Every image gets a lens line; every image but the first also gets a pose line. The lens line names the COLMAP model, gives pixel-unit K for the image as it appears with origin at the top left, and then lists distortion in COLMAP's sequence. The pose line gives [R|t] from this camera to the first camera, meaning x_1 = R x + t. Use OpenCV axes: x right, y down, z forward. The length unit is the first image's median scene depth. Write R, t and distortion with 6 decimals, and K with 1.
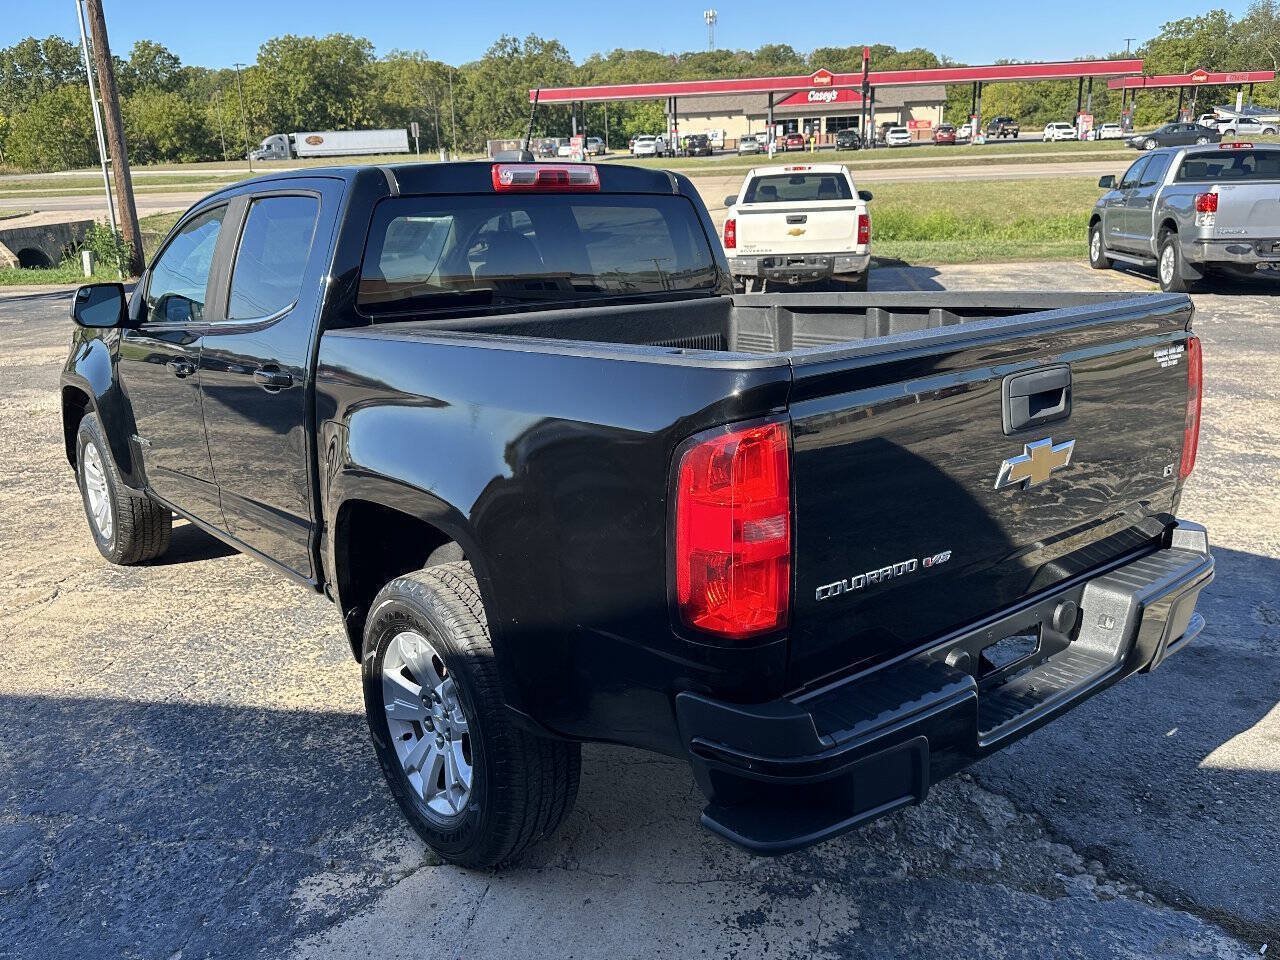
lens RADIAL K [[1049.5, 0, 617.3], [0, 1049.5, 496.3], [0, 0, 1]] dist [0.055676, -0.078753]
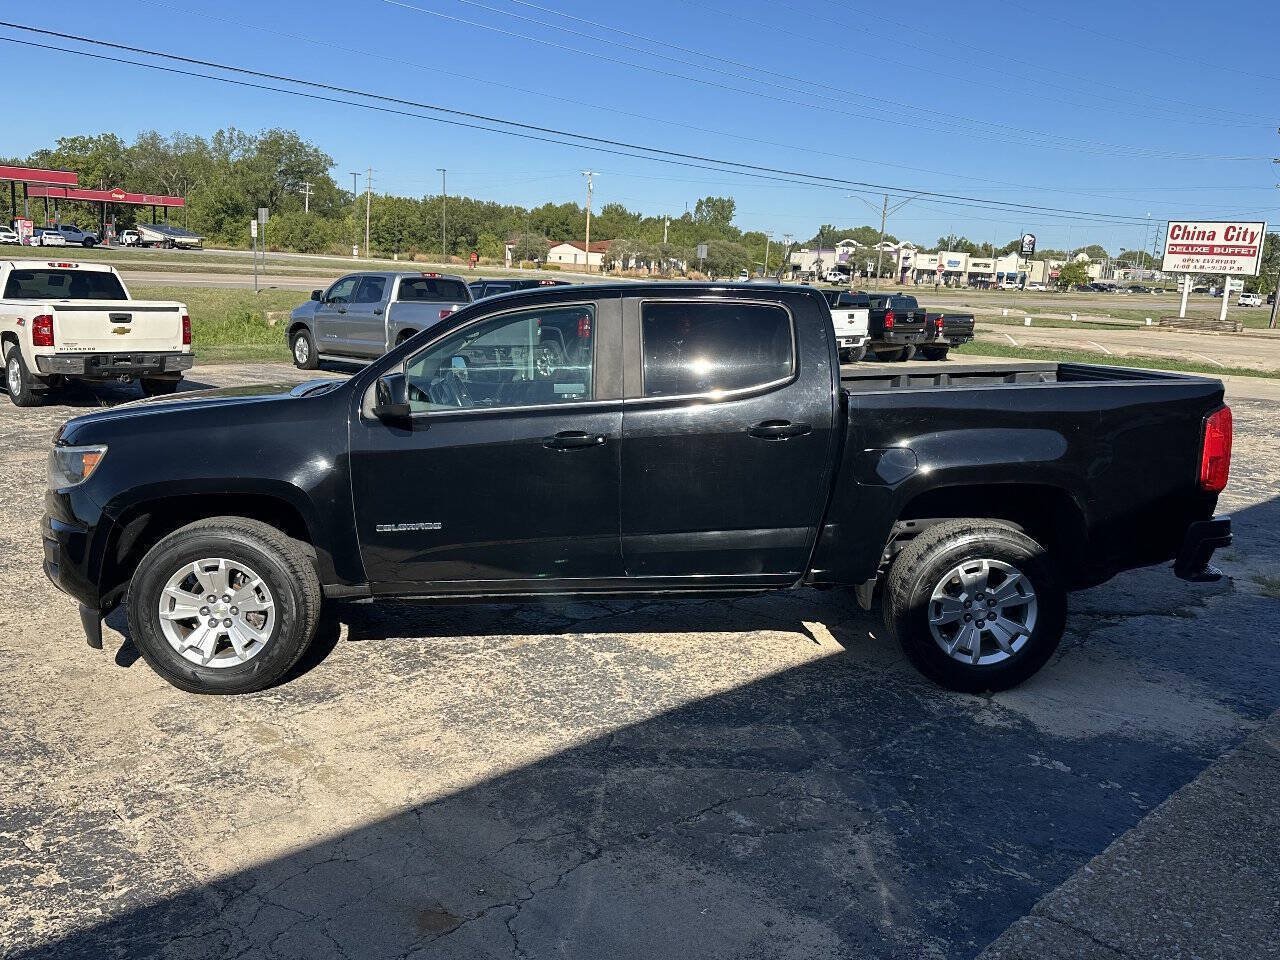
lens RADIAL K [[1049.5, 0, 617.3], [0, 1049.5, 496.3], [0, 0, 1]] dist [0.055676, -0.078753]
pose [[0.606678, -0.099601, 0.788684, -0.298310], [0.175039, 0.984508, -0.010313, -0.009172], [-0.775438, 0.144307, 0.614713, 0.060449]]
